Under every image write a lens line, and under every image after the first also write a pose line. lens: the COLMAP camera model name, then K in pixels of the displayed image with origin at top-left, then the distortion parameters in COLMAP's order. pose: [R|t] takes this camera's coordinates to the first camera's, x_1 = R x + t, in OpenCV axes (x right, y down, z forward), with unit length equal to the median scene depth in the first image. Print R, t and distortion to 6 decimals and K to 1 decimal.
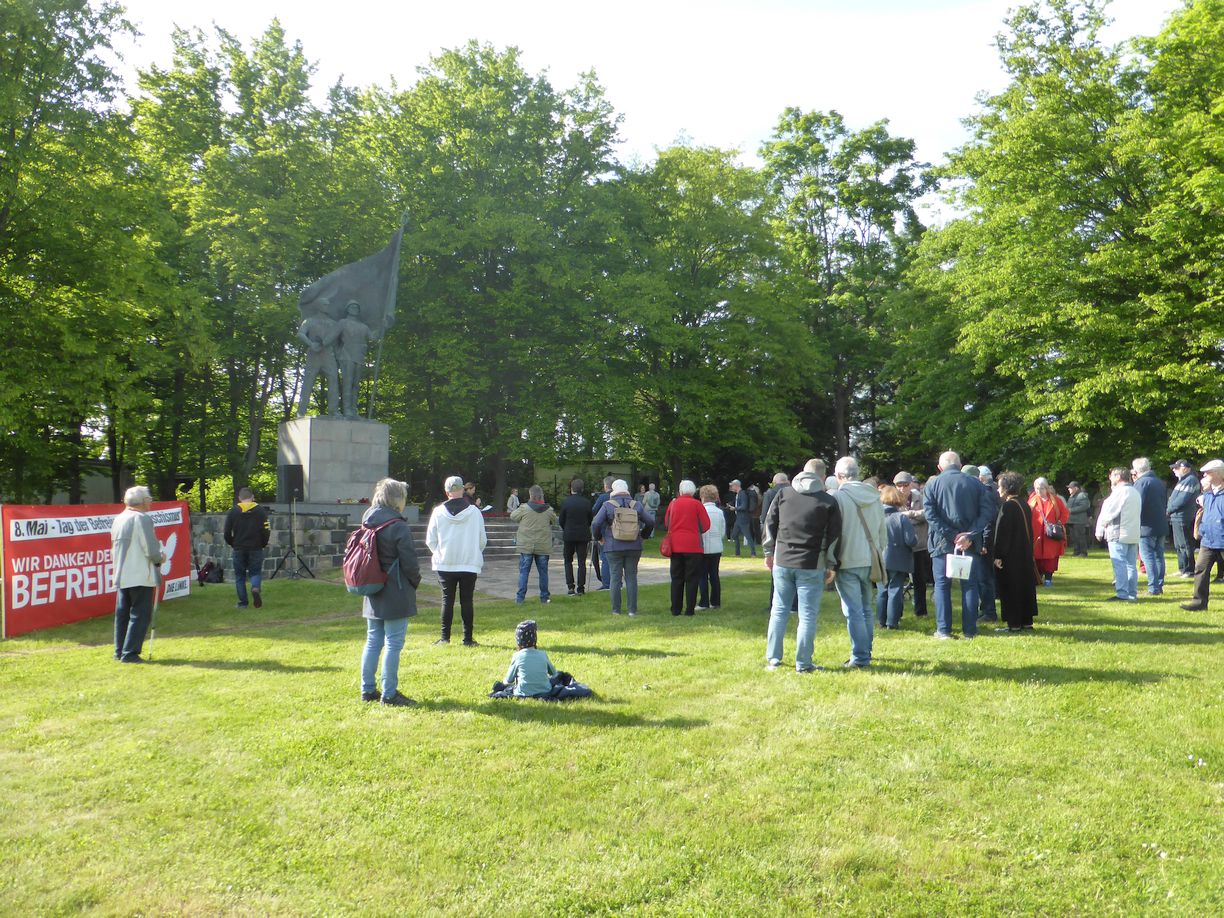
lens RADIAL K [[944.2, 0, 609.6], [0, 944.2, 461.0], [0, 0, 1]] dist [0.051996, 0.035029]
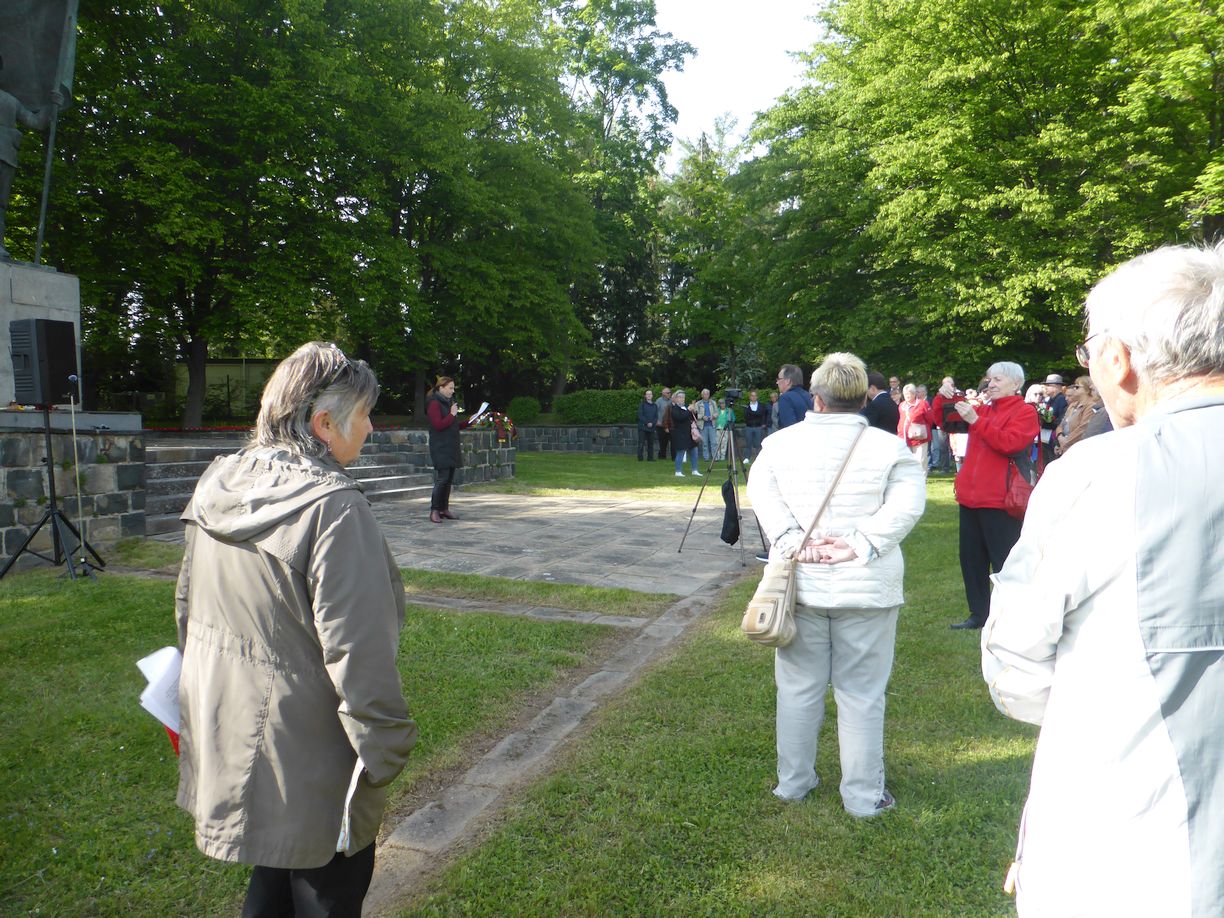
lens RADIAL K [[944.2, 0, 613.3], [0, 944.2, 461.2], [0, 0, 1]] dist [0.051996, 0.035029]
pose [[0.879202, -0.025312, 0.475776, -0.214397], [-0.020549, 0.995644, 0.090943, 0.011259], [-0.476005, -0.089734, 0.874852, 0.285588]]
